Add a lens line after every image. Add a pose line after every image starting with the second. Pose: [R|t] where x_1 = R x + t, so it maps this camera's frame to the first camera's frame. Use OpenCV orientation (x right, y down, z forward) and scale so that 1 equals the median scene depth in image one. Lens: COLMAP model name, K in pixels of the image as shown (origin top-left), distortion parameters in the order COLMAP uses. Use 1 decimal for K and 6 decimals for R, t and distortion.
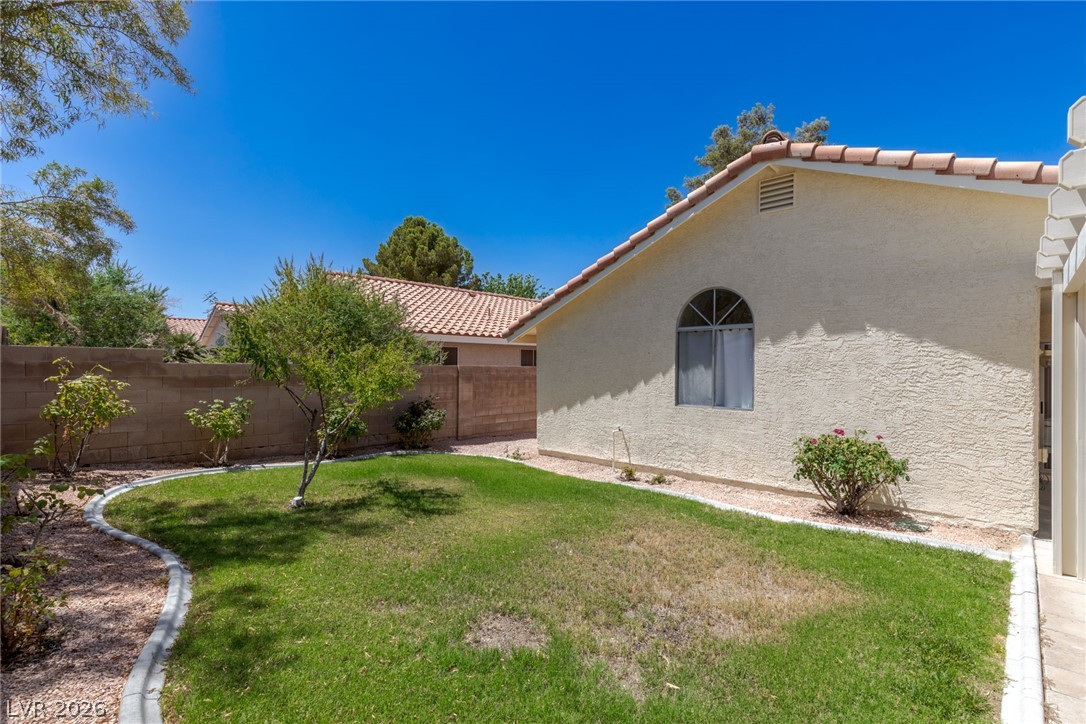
lens RADIAL K [[496.4, 0, 542.7], [0, 496.4, 360.0], [0, 0, 1]] dist [0.020315, -0.003150]
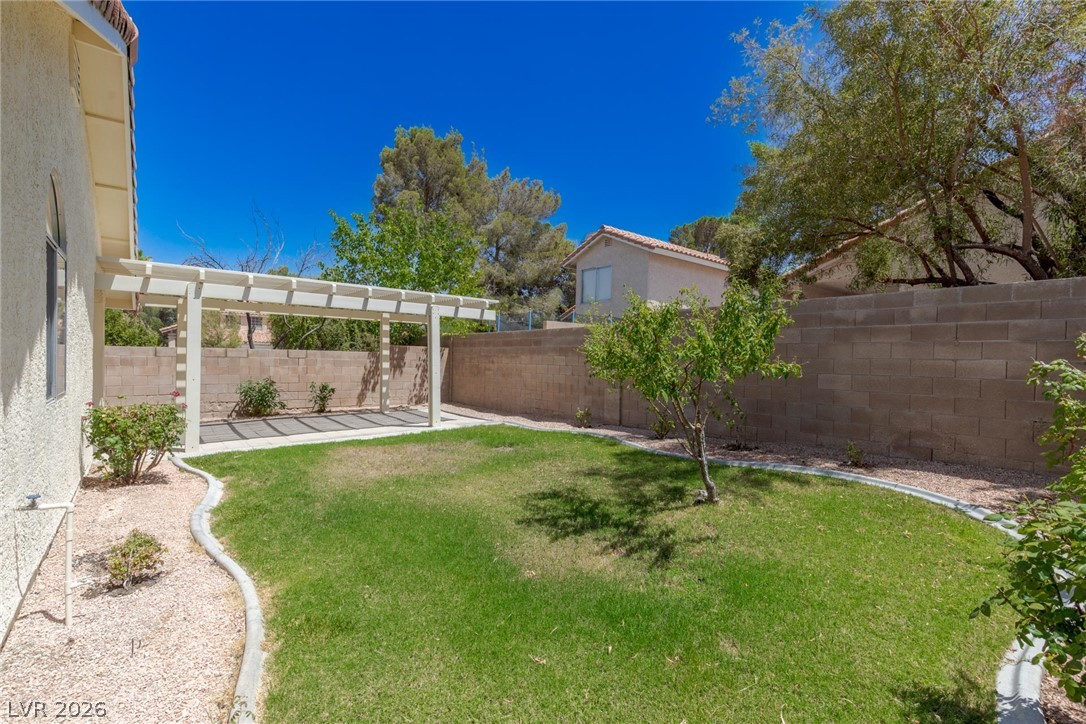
lens RADIAL K [[494.9, 0, 542.7], [0, 494.9, 354.0], [0, 0, 1]] dist [0.000014, -0.000008]
pose [[-0.993708, -0.010276, 0.111531, -0.292781], [-0.008740, 0.999860, 0.014251, 0.028034], [-0.111662, 0.013187, -0.993659, 1.833437]]
